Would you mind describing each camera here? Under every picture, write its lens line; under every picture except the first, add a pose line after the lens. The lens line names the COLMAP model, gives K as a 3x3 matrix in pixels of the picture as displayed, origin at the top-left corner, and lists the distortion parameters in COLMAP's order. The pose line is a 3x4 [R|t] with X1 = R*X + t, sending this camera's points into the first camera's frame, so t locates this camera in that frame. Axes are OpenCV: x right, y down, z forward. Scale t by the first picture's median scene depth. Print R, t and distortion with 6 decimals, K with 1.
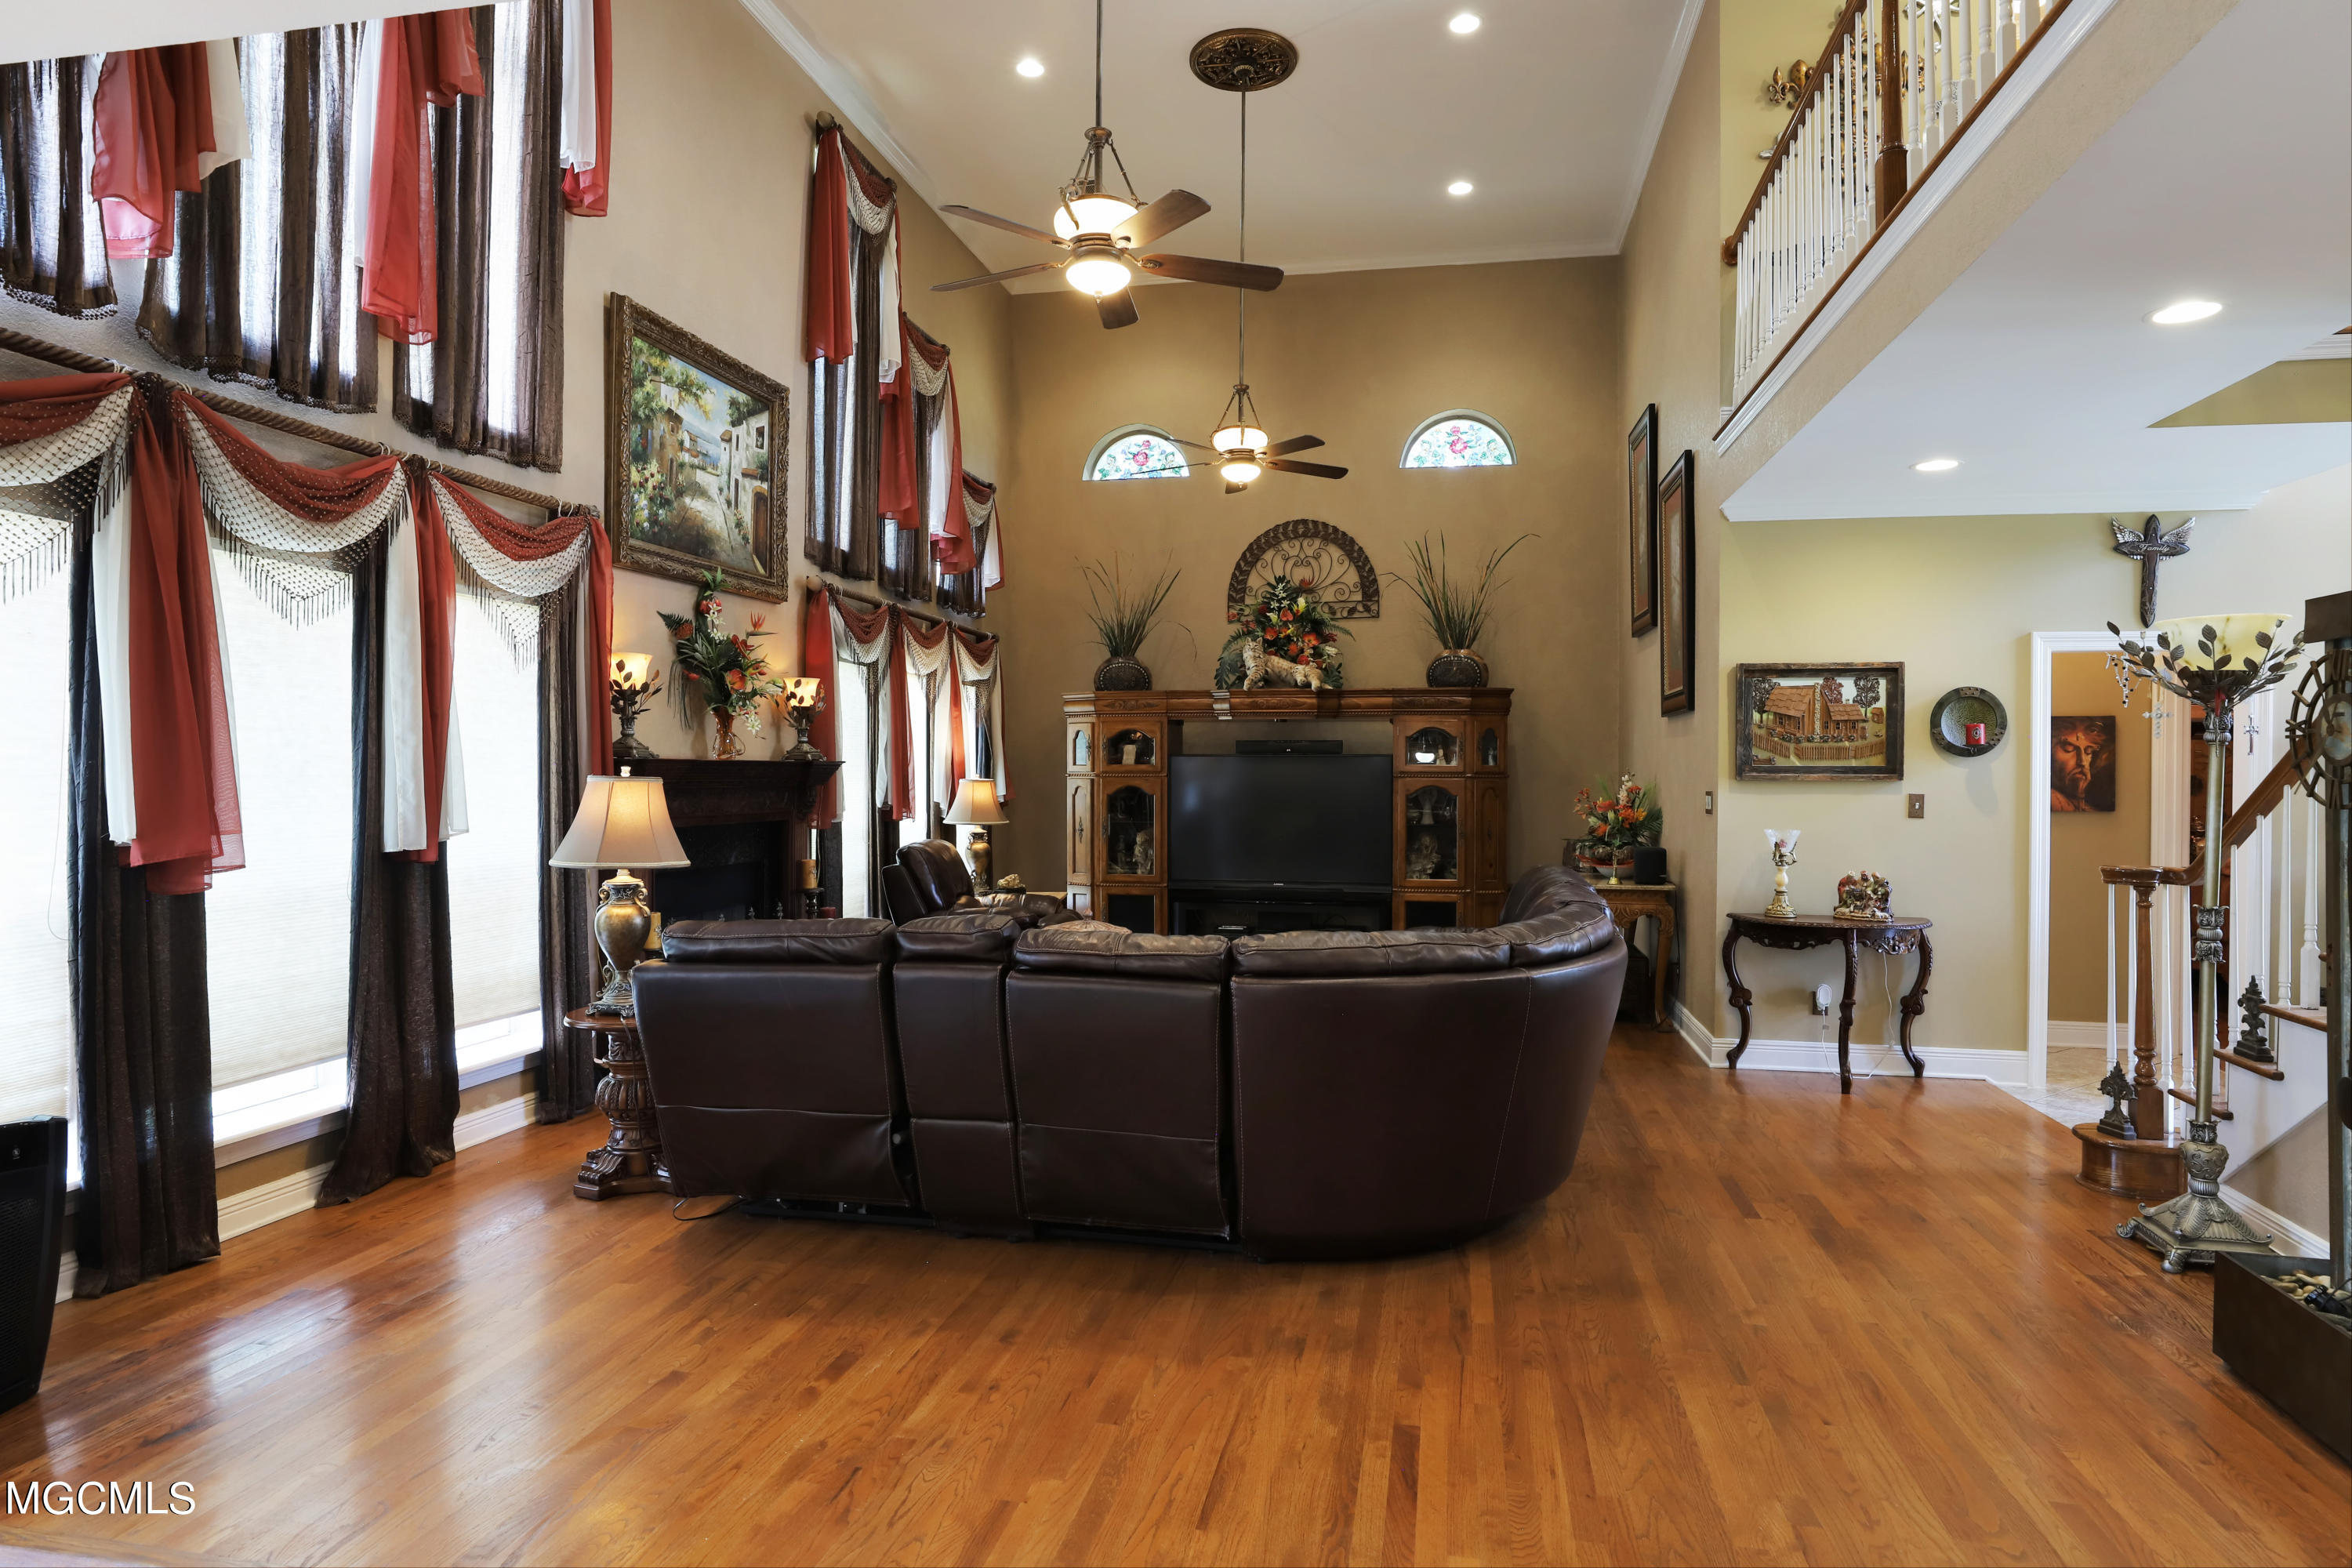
lens RADIAL K [[1303.6, 0, 1185.1], [0, 1303.6, 775.2], [0, 0, 1]] dist [-0.032918, 0.017878]
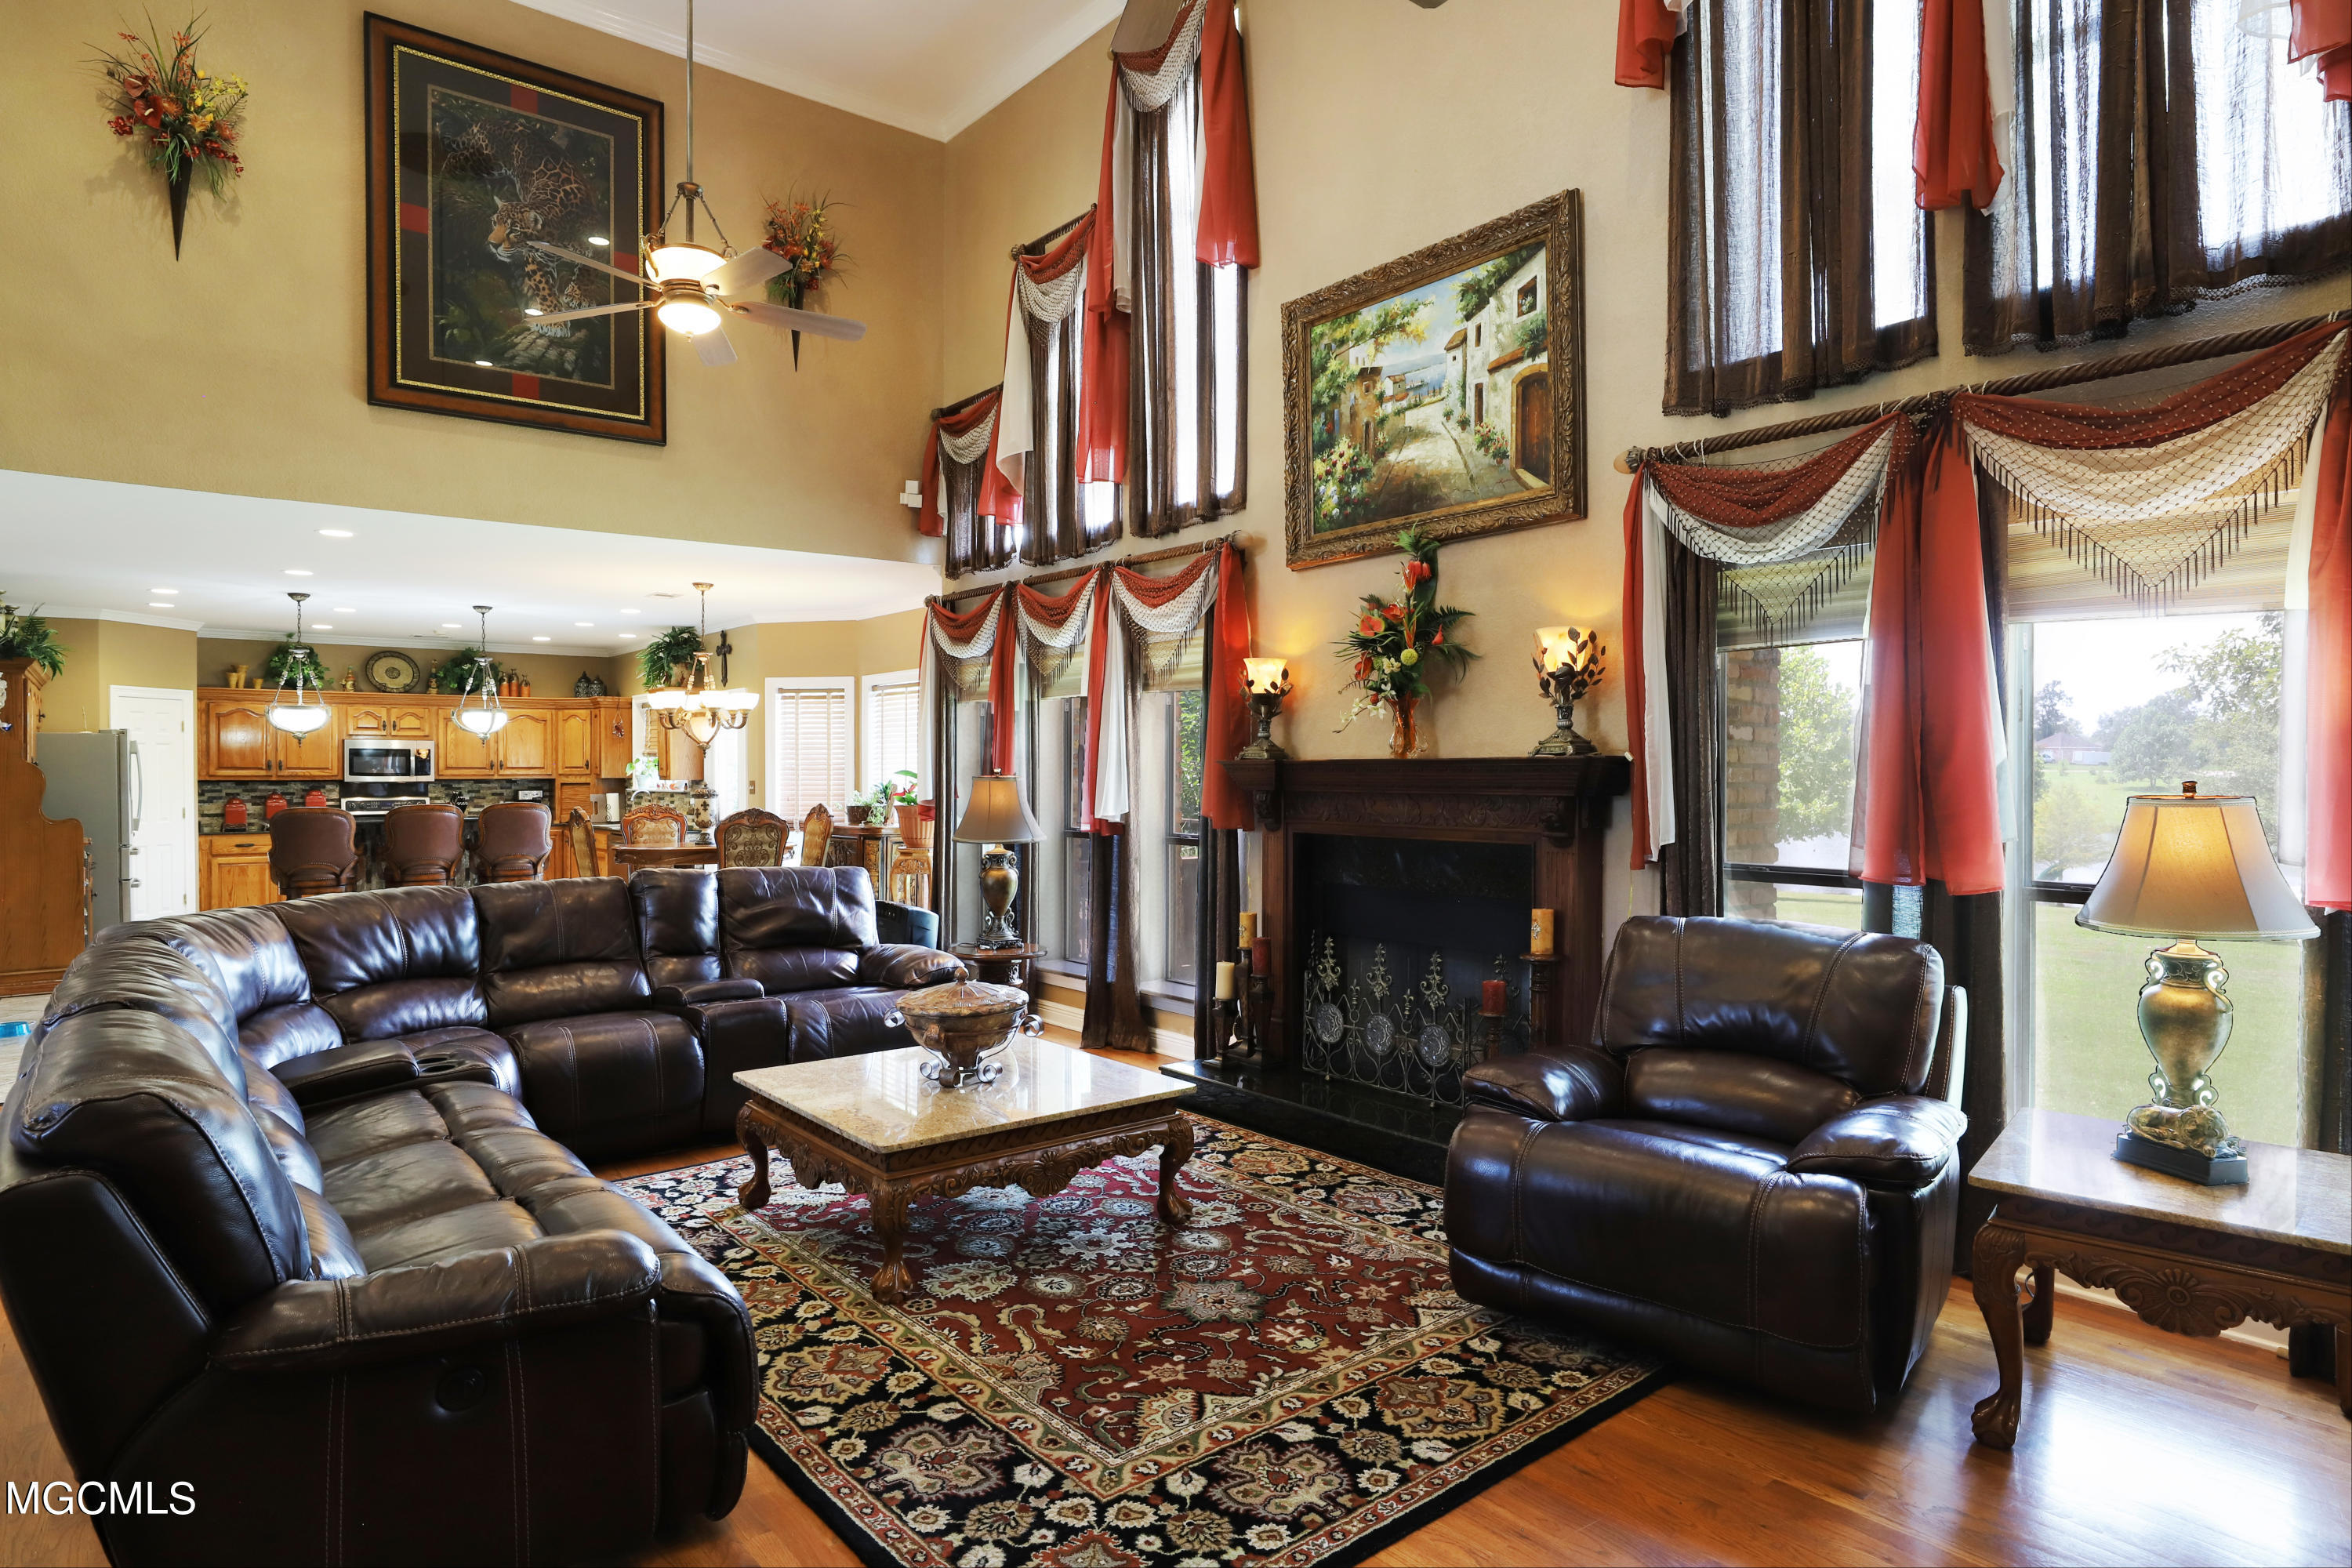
lens RADIAL K [[1303.6, 0, 1190.0], [0, 1303.6, 773.5], [0, 0, 1]] dist [-0.032918, 0.017878]
pose [[-0.628534, -0.001628, -0.777780, 0.367619], [-0.004648, 0.999988, 0.001663, -0.003899], [0.777768, 0.004661, -0.628534, 1.442472]]
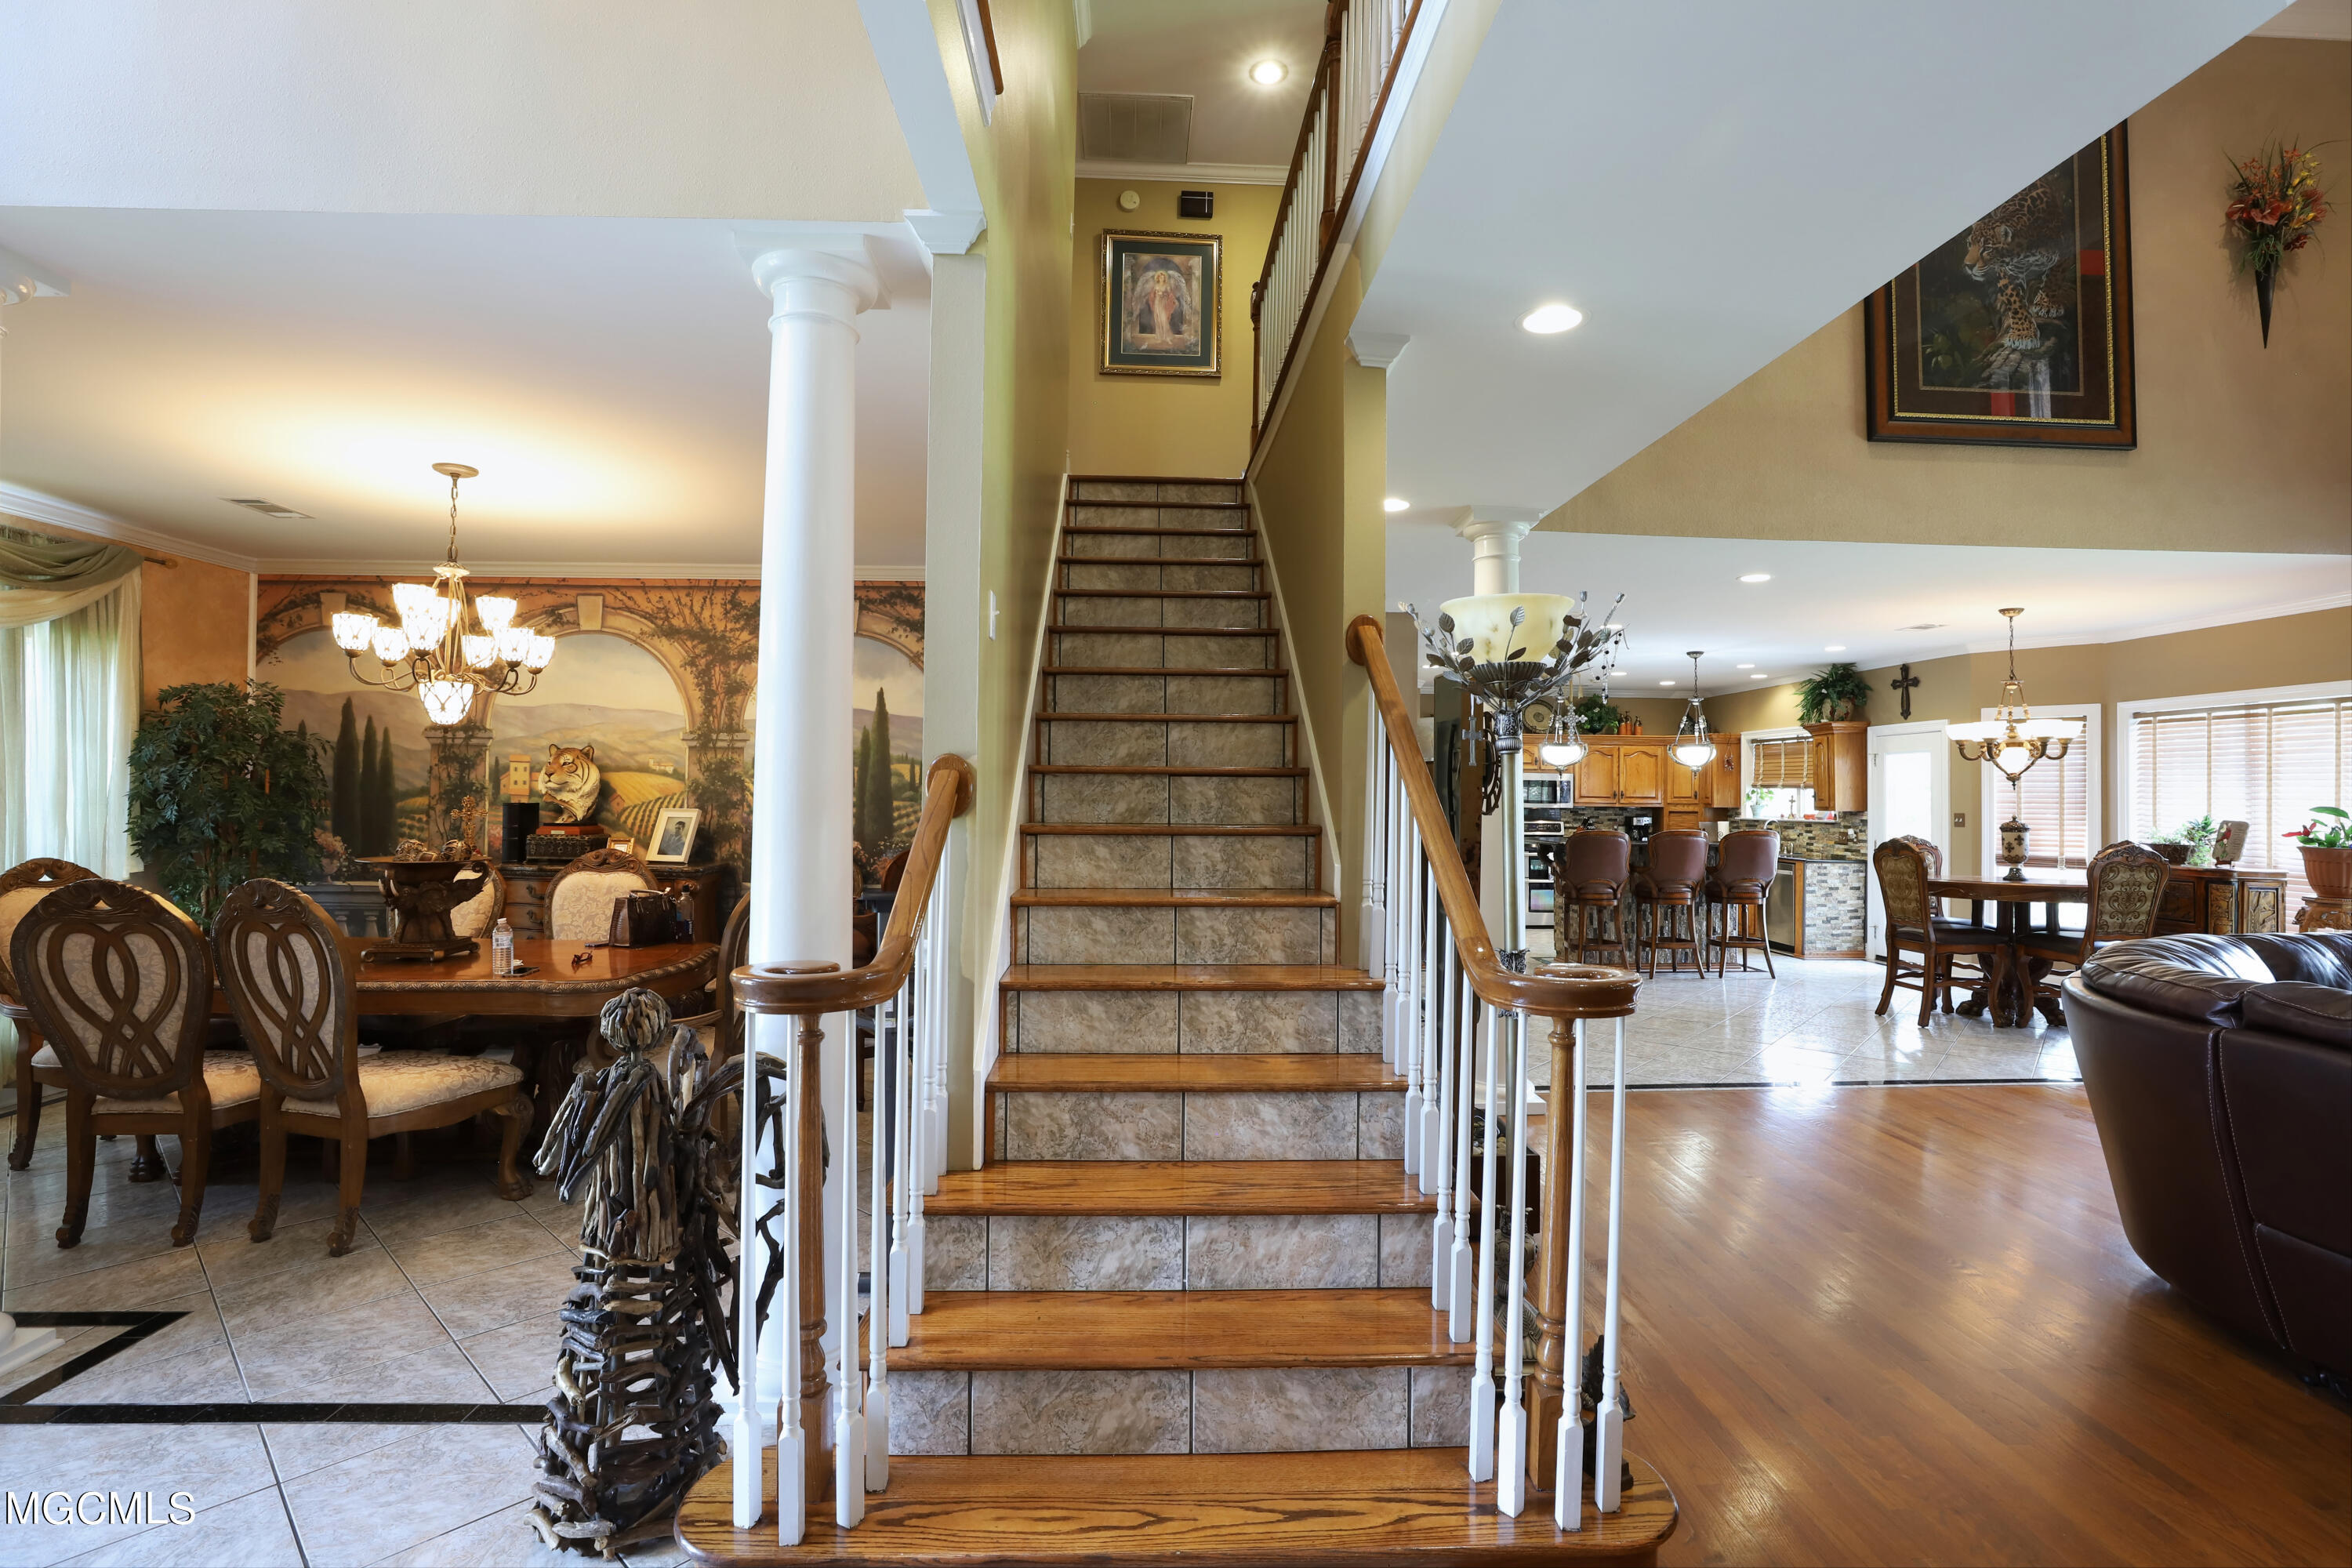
lens RADIAL K [[1073.8, 0, 1186.2], [0, 1073.8, 776.9], [0, 0, 1]] dist [-0.044675, 0.012583]
pose [[-0.969718, -0.020193, -0.243390, 0.713832], [-0.017090, 0.999744, -0.014853, 0.001310], [0.243628, -0.010244, -0.969815, 0.987761]]
